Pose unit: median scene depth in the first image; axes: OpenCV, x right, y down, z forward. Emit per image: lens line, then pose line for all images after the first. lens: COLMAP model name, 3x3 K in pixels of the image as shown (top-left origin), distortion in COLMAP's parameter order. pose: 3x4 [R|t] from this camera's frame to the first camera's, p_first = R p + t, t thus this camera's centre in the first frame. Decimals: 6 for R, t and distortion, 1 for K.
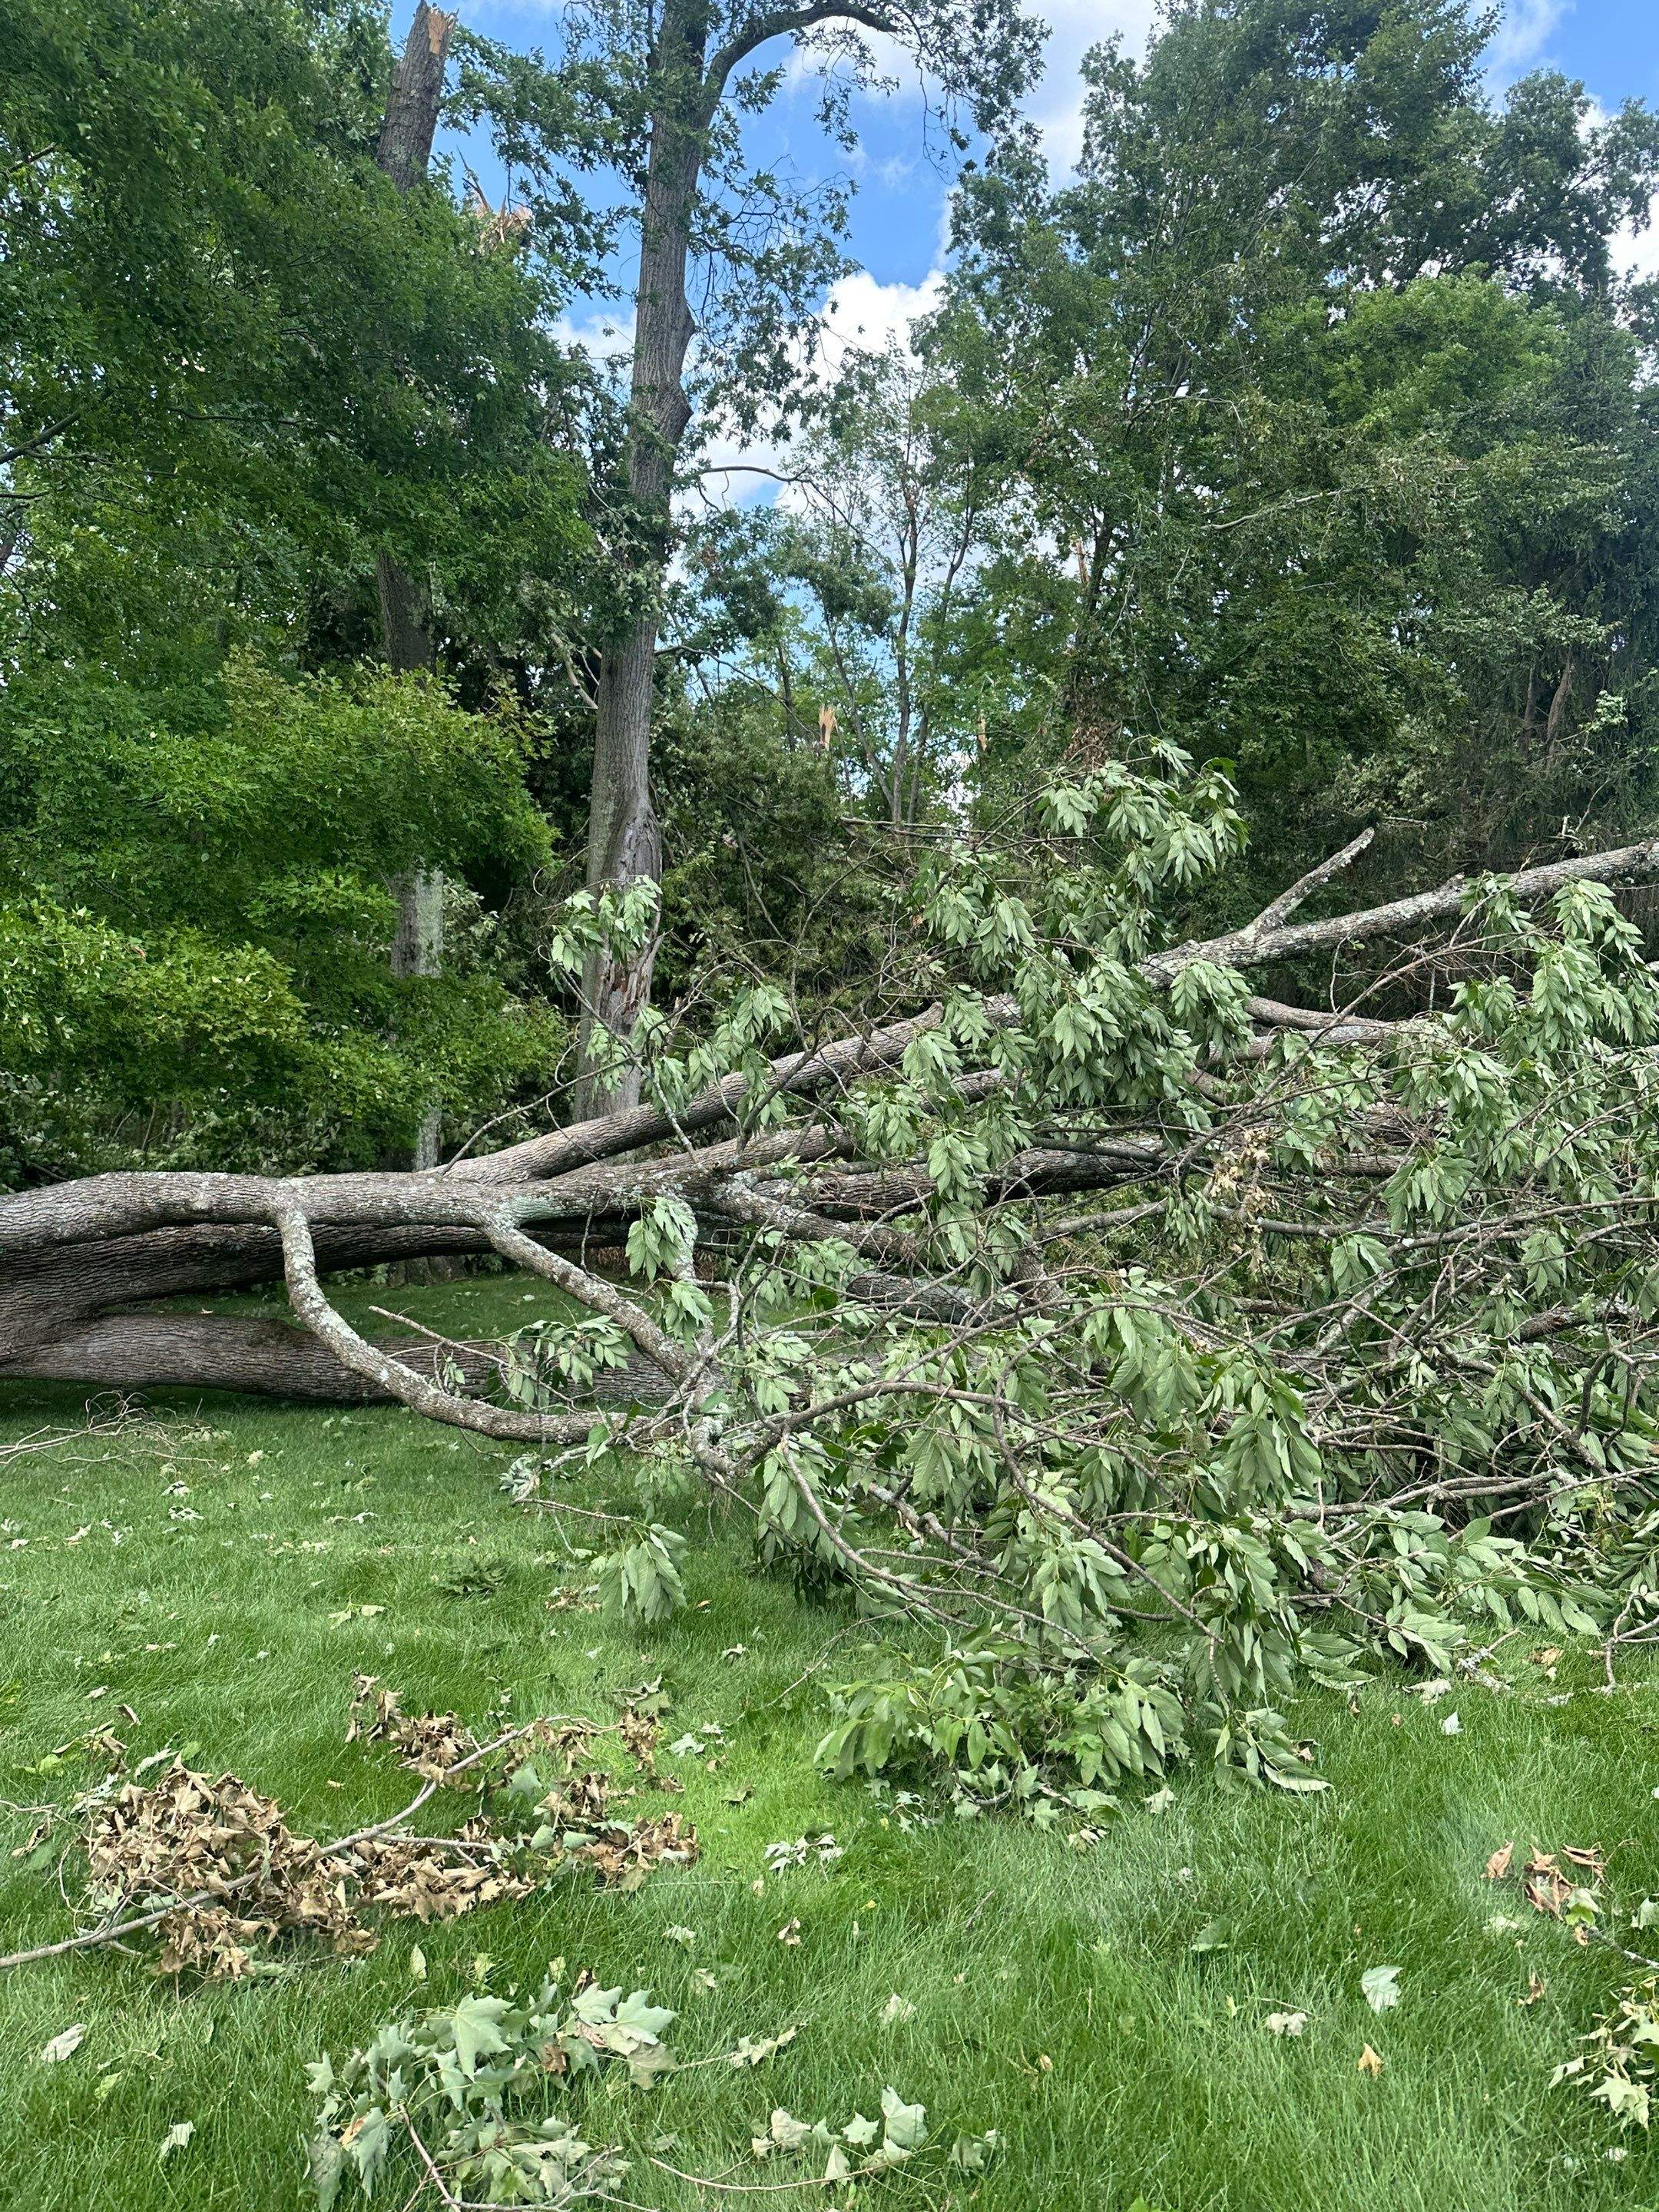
lens RADIAL K [[1578.8, 0, 811.2], [0, 1578.8, 1099.8], [0, 0, 1]] dist [0.062776, -0.057180]
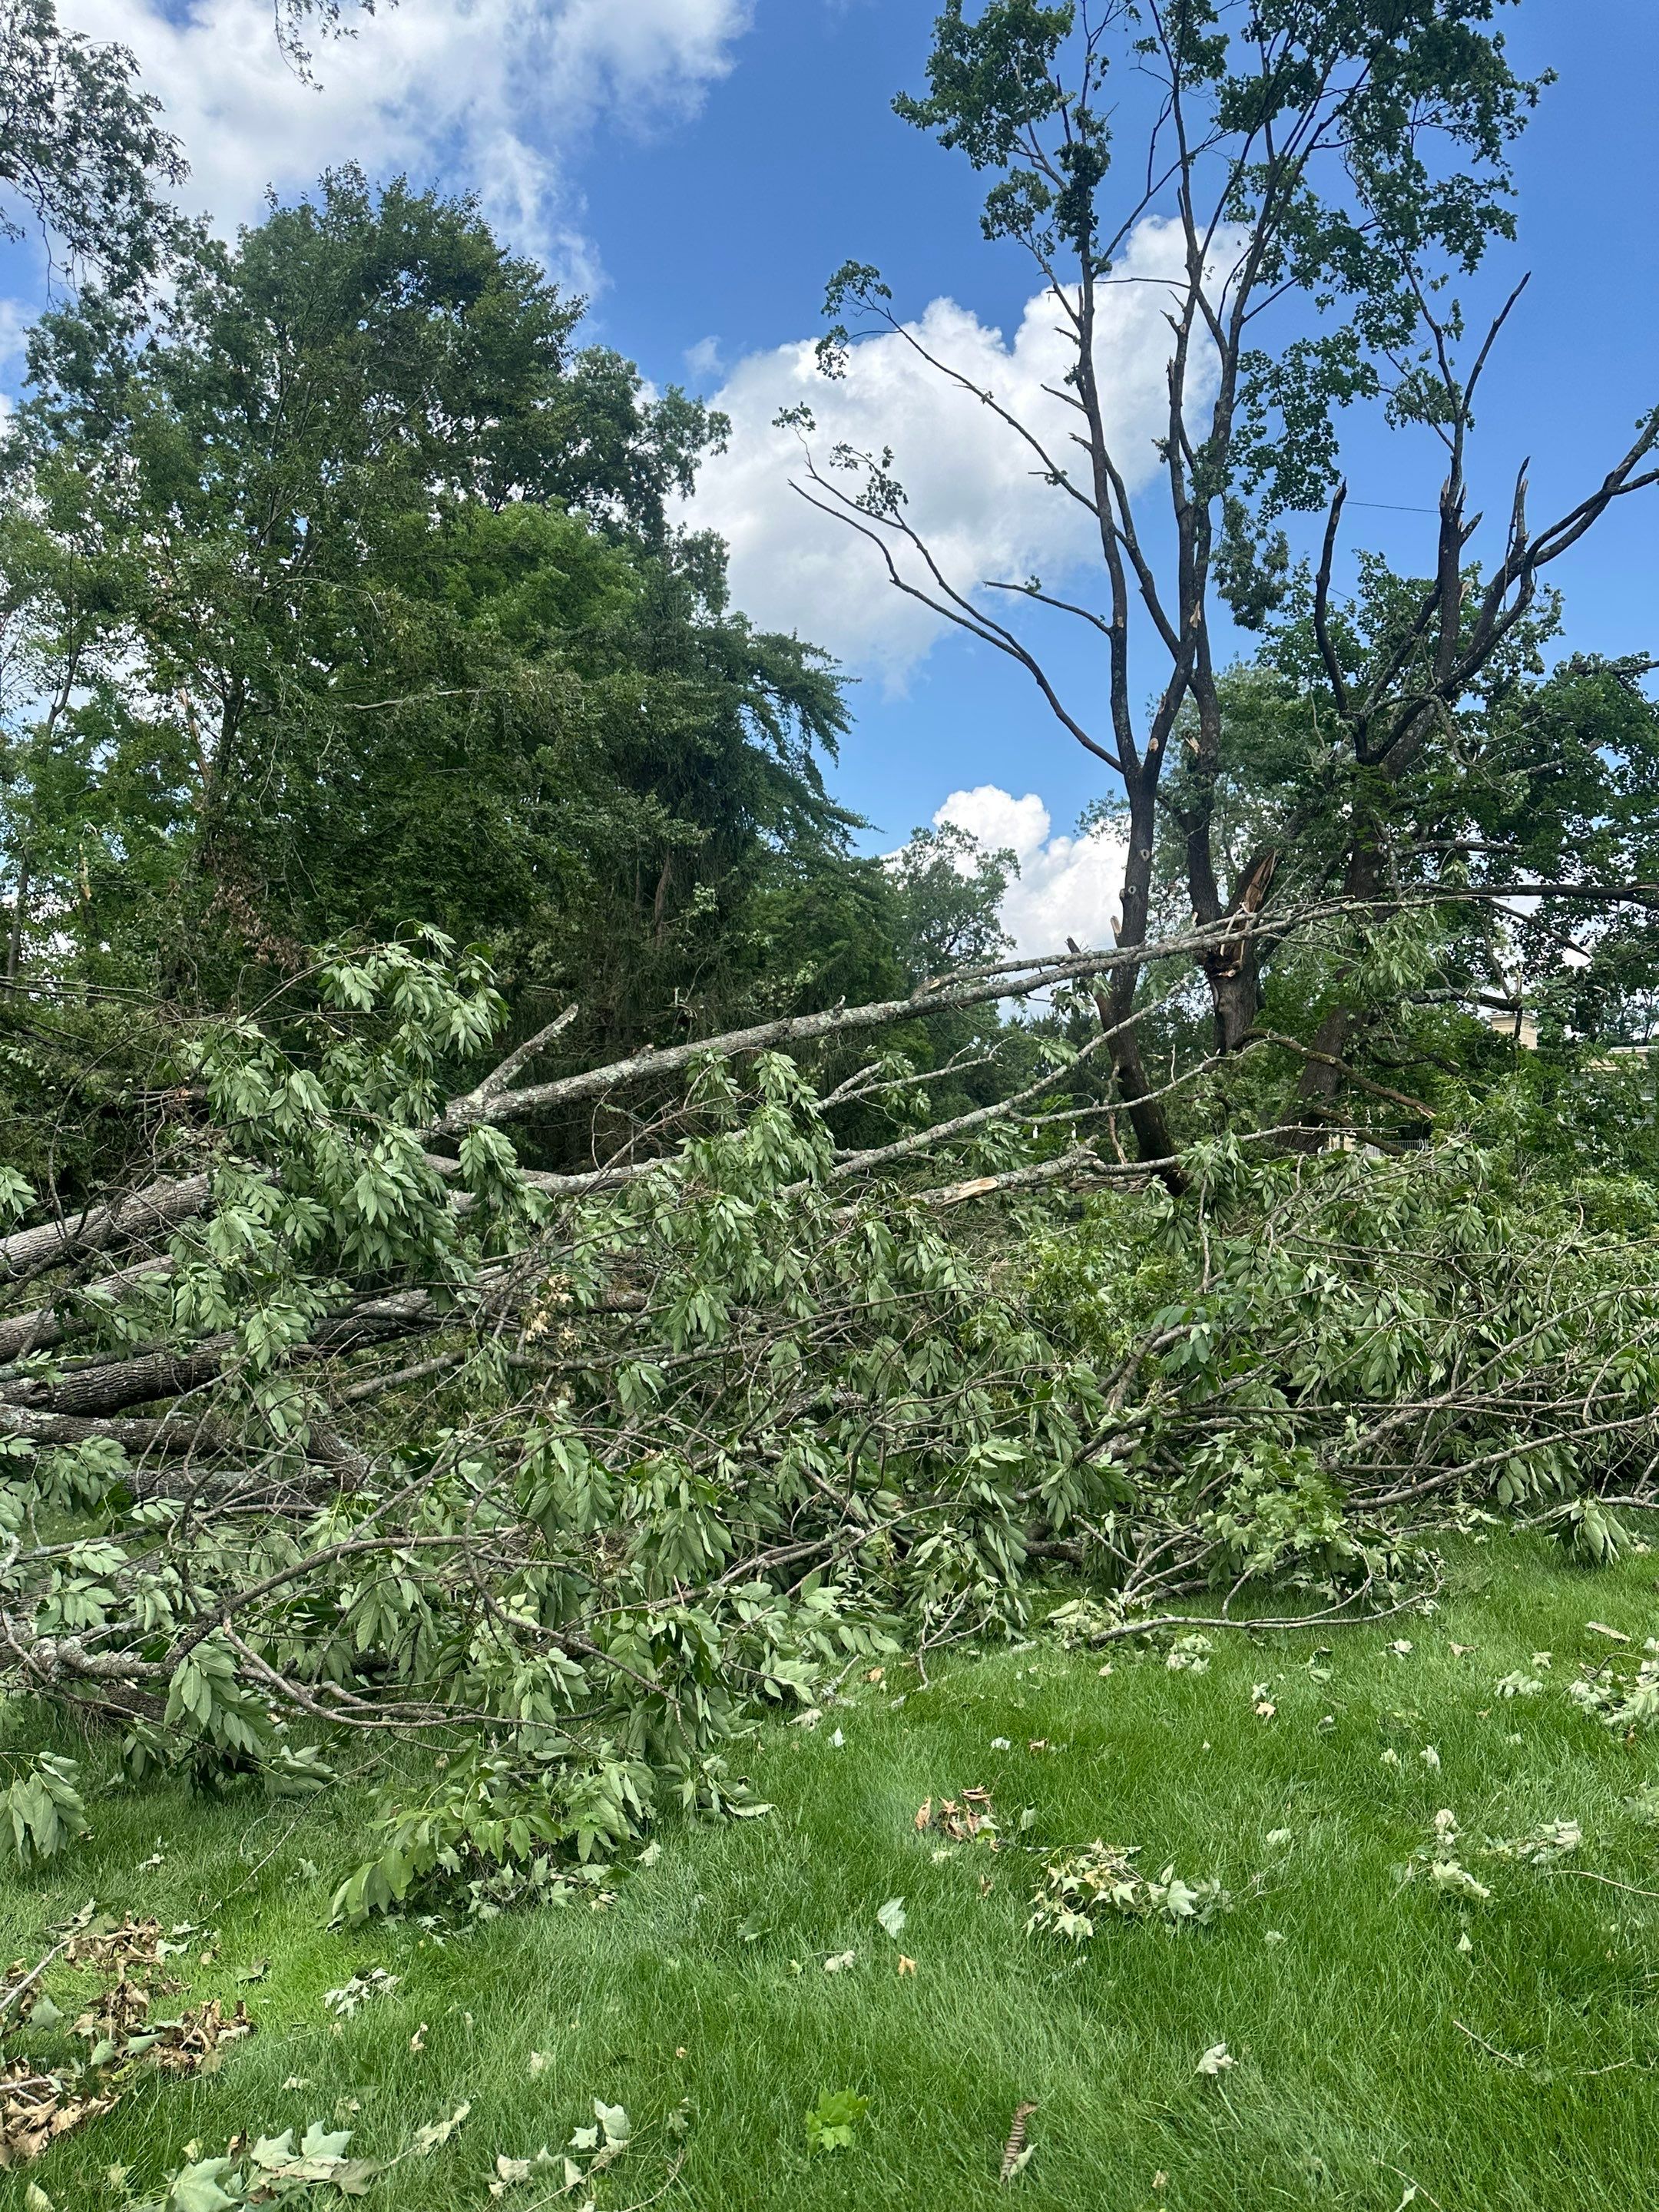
lens RADIAL K [[1578.8, 0, 817.0], [0, 1578.8, 1122.0], [0, 0, 1]] dist [0.062776, -0.057180]
pose [[0.858913, -0.033629, 0.511016, -0.107436], [0.077625, 0.994862, -0.065000, -0.002234], [-0.506204, 0.095497, 0.857110, -0.044218]]
